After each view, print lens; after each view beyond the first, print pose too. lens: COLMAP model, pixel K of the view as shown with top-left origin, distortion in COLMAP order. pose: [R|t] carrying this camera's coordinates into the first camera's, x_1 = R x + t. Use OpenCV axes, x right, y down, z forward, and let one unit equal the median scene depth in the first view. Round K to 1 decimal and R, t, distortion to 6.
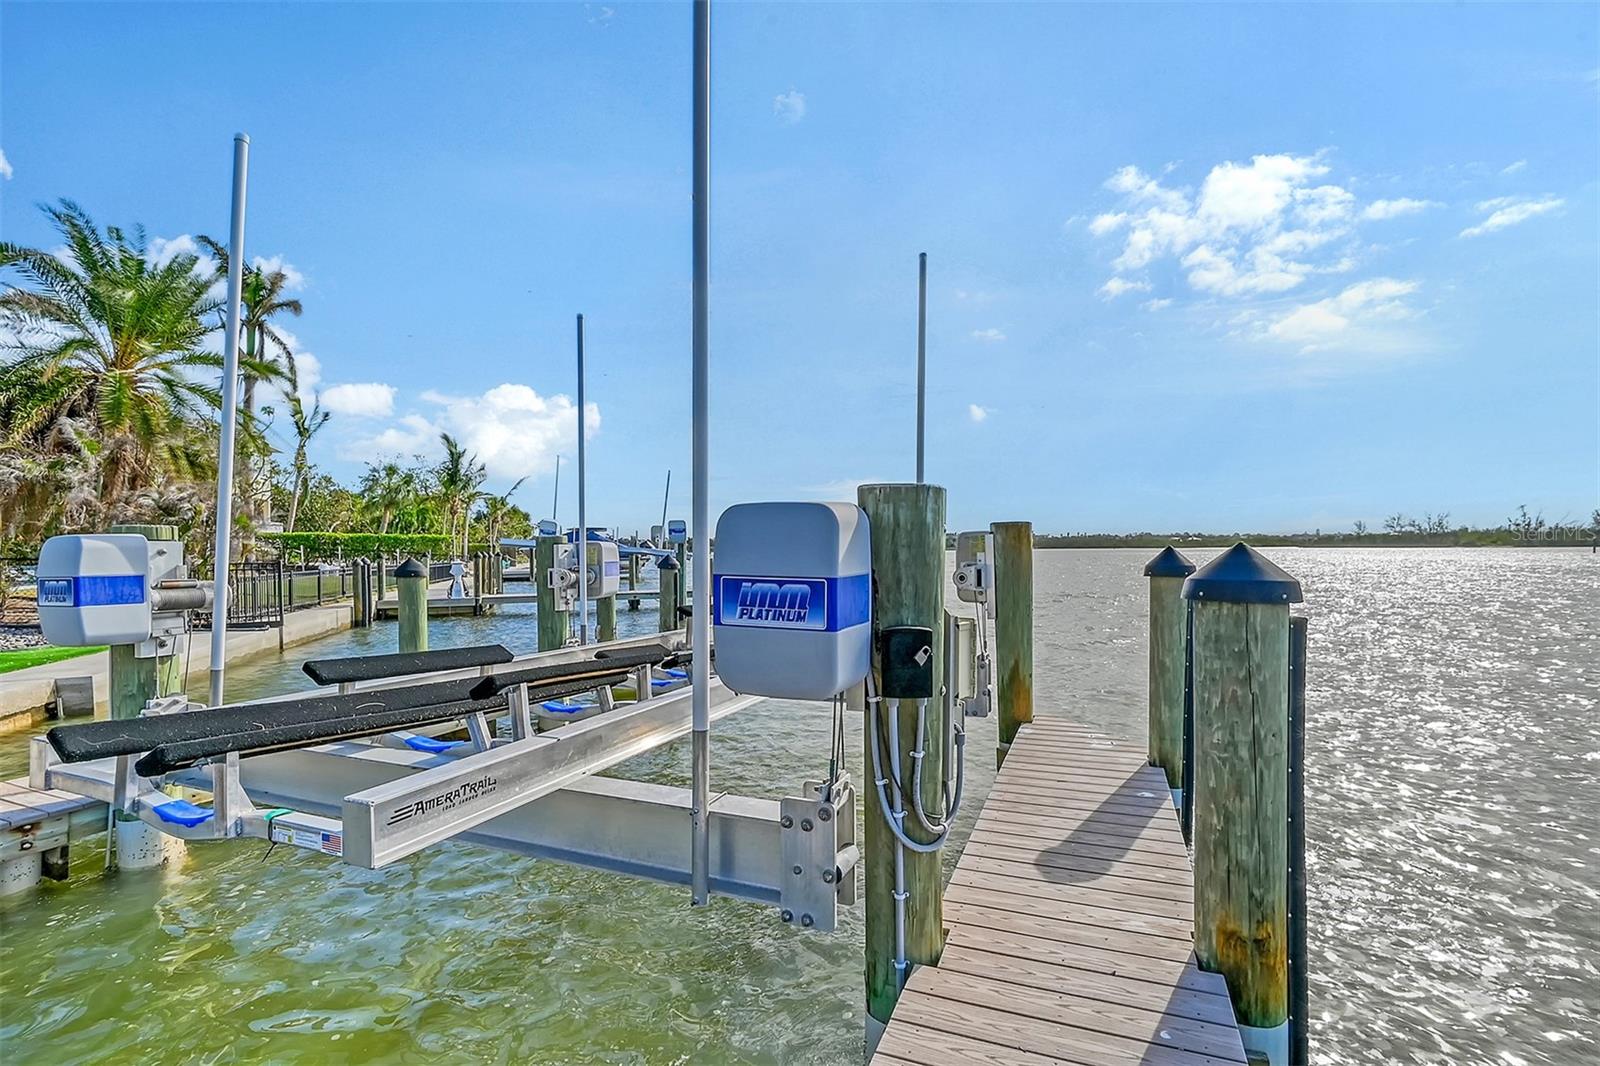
lens RADIAL K [[712.8, 0, 822.8], [0, 712.8, 555.2], [0, 0, 1]] dist [-0.011406, -0.000378]
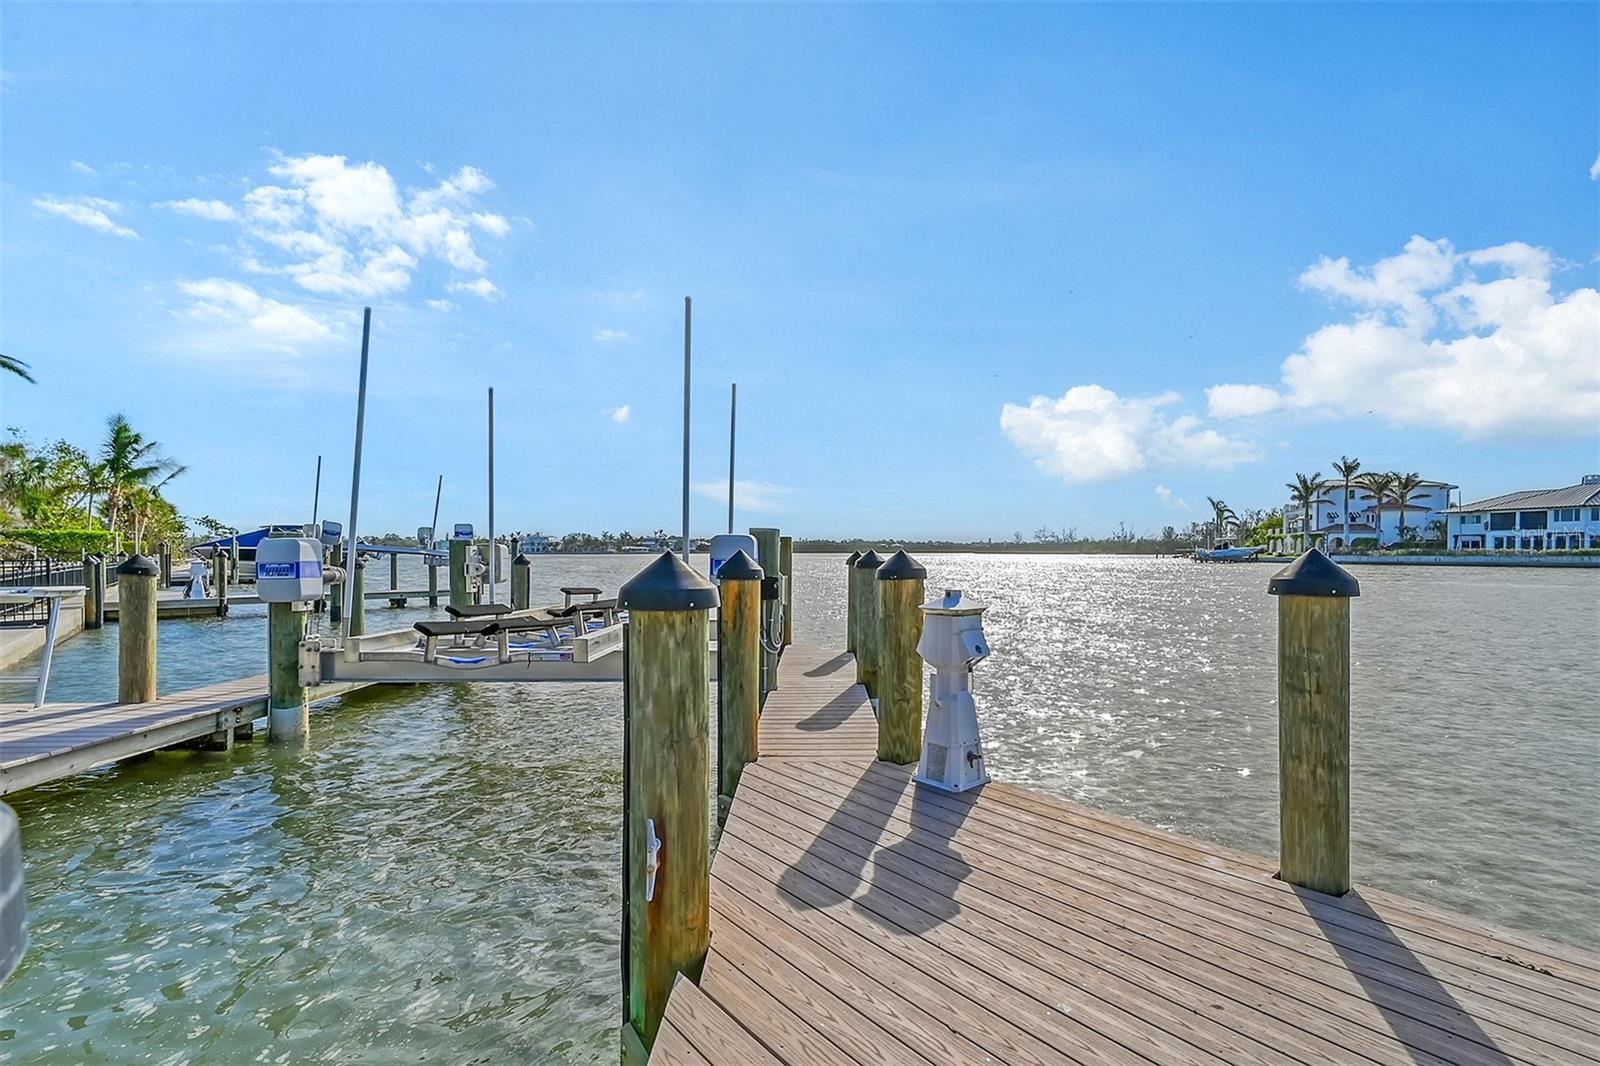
lens RADIAL K [[712.8, 0, 822.8], [0, 712.8, 555.2], [0, 0, 1]] dist [-0.011406, -0.000378]
pose [[0.929048, 0.006847, 0.369896, -0.096120], [-0.005098, 0.999971, -0.005706, 0.003391], [-0.369924, 0.003415, 0.929056, -0.229663]]
